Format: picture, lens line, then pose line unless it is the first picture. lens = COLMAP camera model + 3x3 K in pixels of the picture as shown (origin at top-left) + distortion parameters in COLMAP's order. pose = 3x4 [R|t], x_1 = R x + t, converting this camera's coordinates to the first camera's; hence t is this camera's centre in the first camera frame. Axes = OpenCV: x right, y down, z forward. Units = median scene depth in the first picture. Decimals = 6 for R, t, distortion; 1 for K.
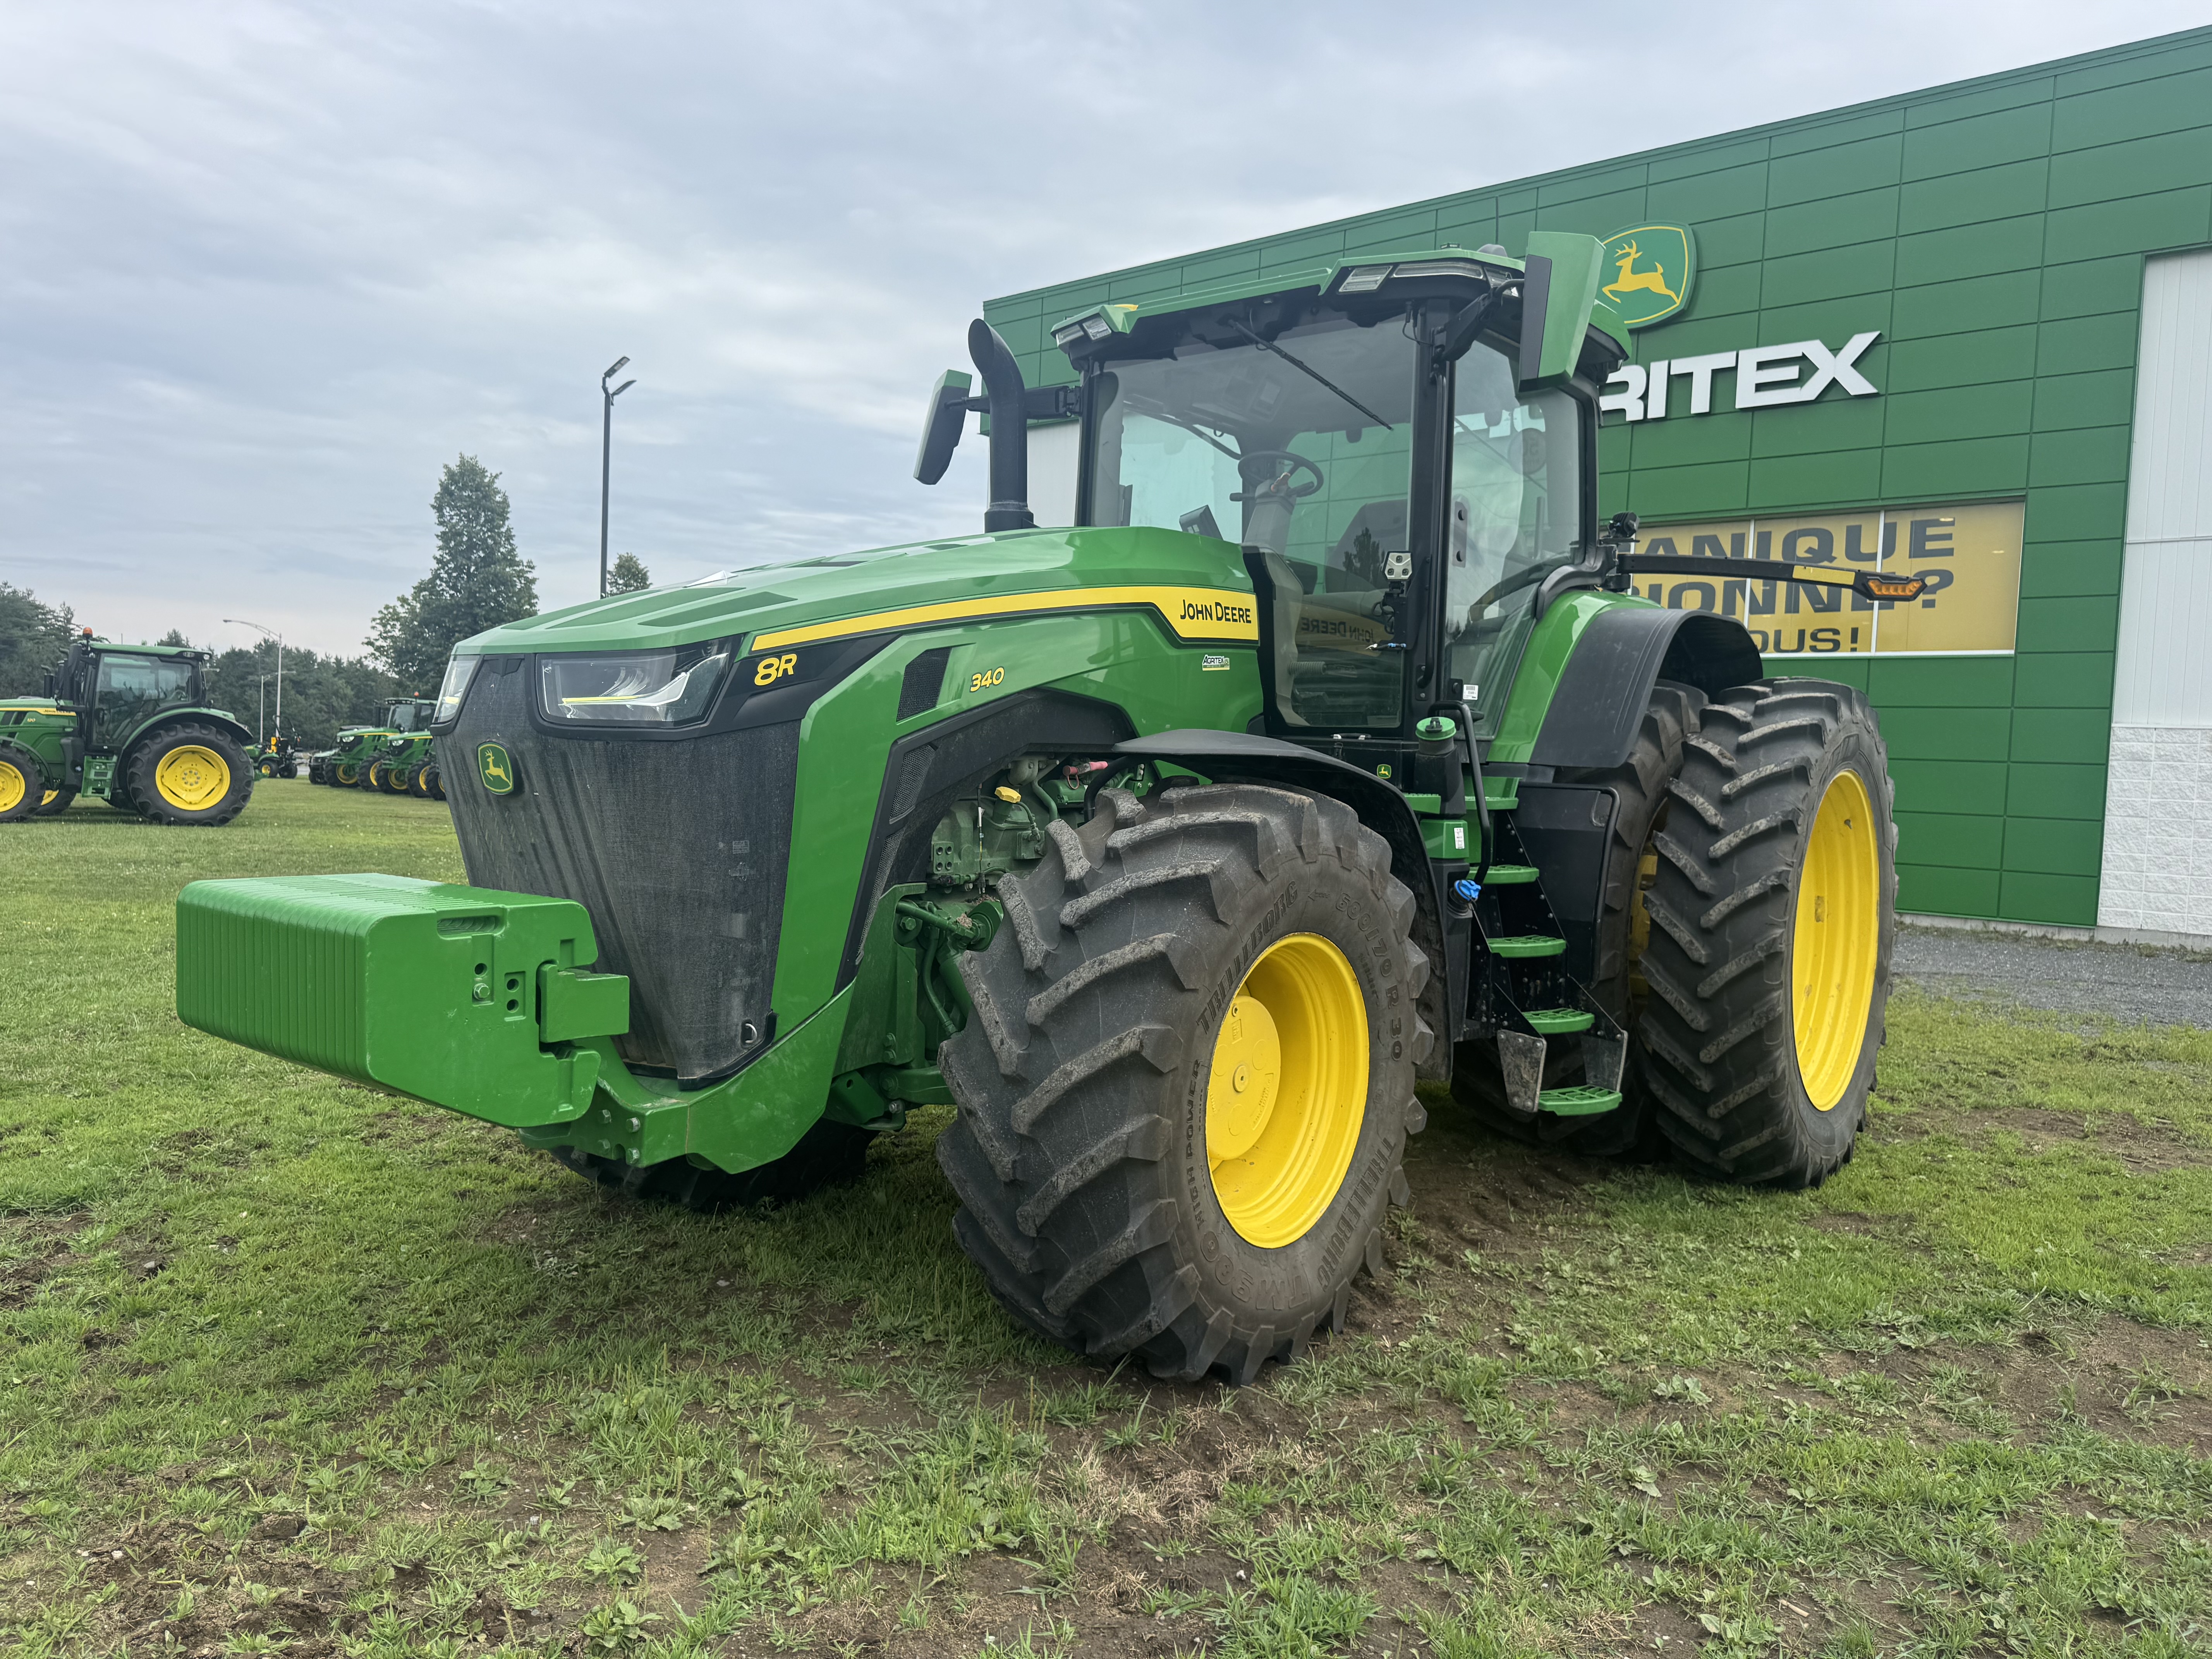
lens RADIAL K [[1632.5, 0, 1107.4], [0, 1632.5, 853.8], [0, 0, 1]] dist [0.081651, -0.105383]
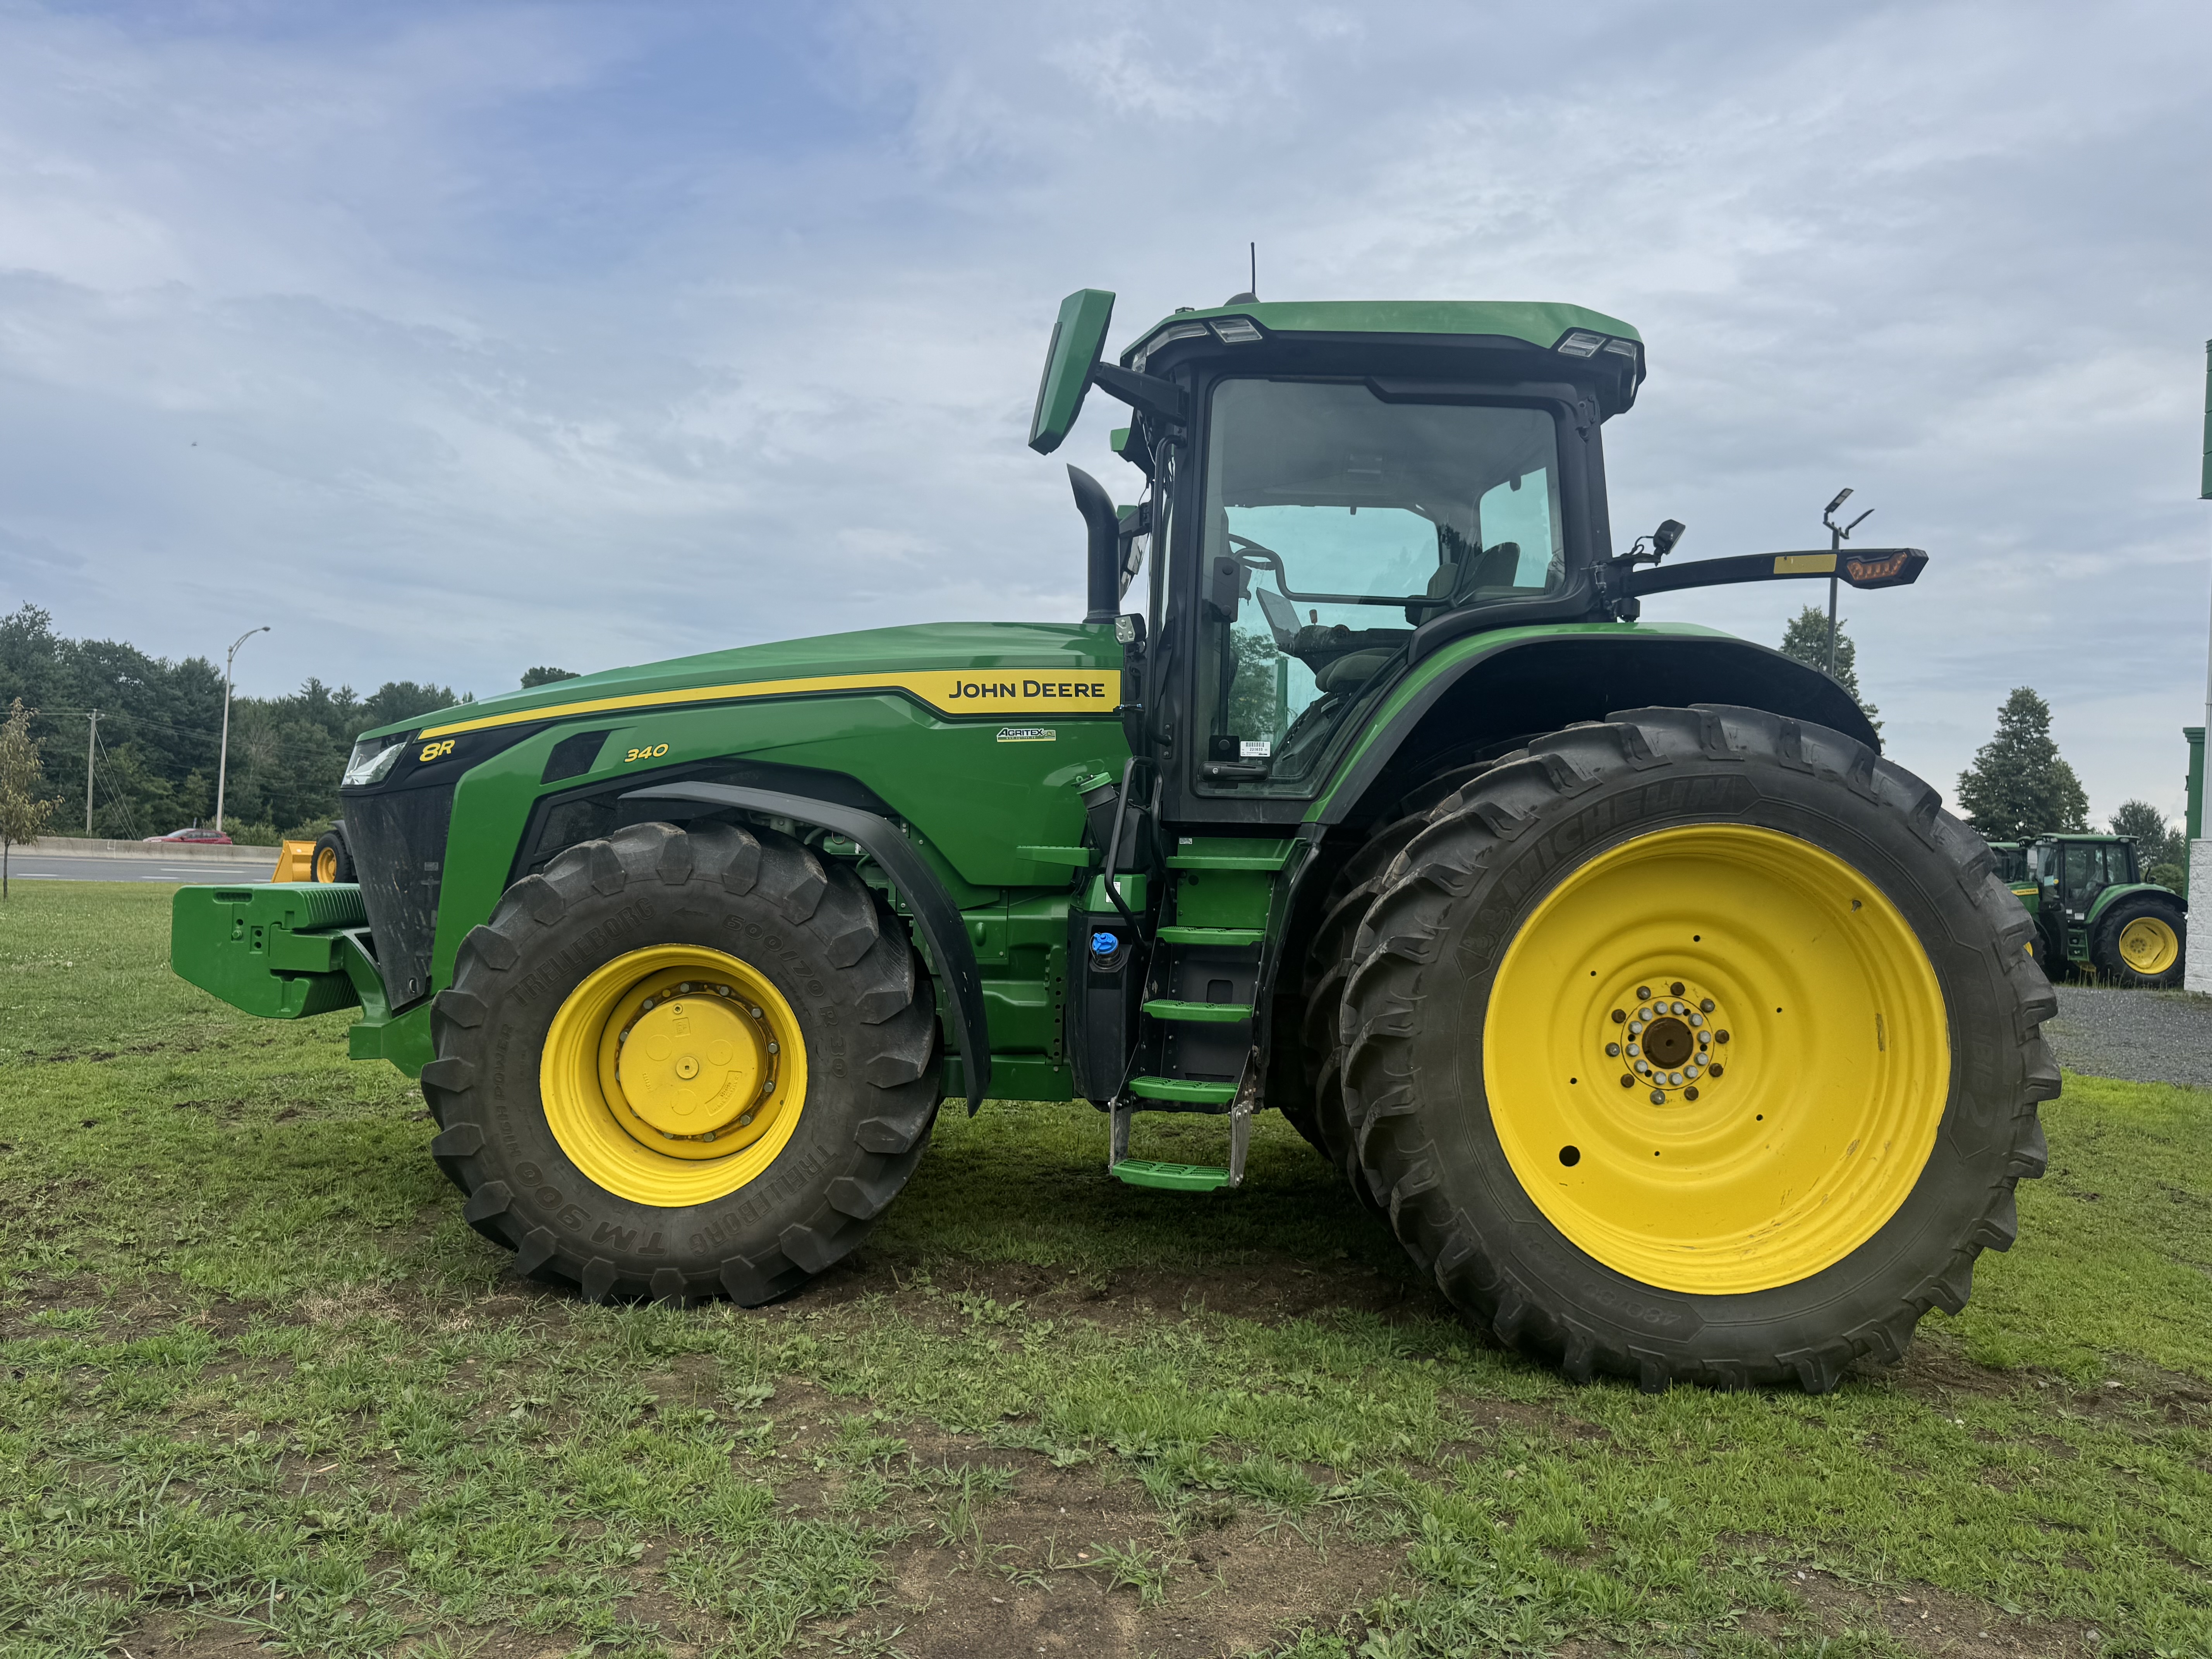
lens RADIAL K [[1648.9, 0, 1106.0], [0, 1648.9, 829.5], [0, 0, 1]] dist [0.063179, -0.110562]
pose [[0.613952, -0.024334, -0.788968, 1.178209], [-0.065288, 0.994534, -0.081479, 0.040051], [0.786638, 0.101534, 0.609008, 0.454589]]
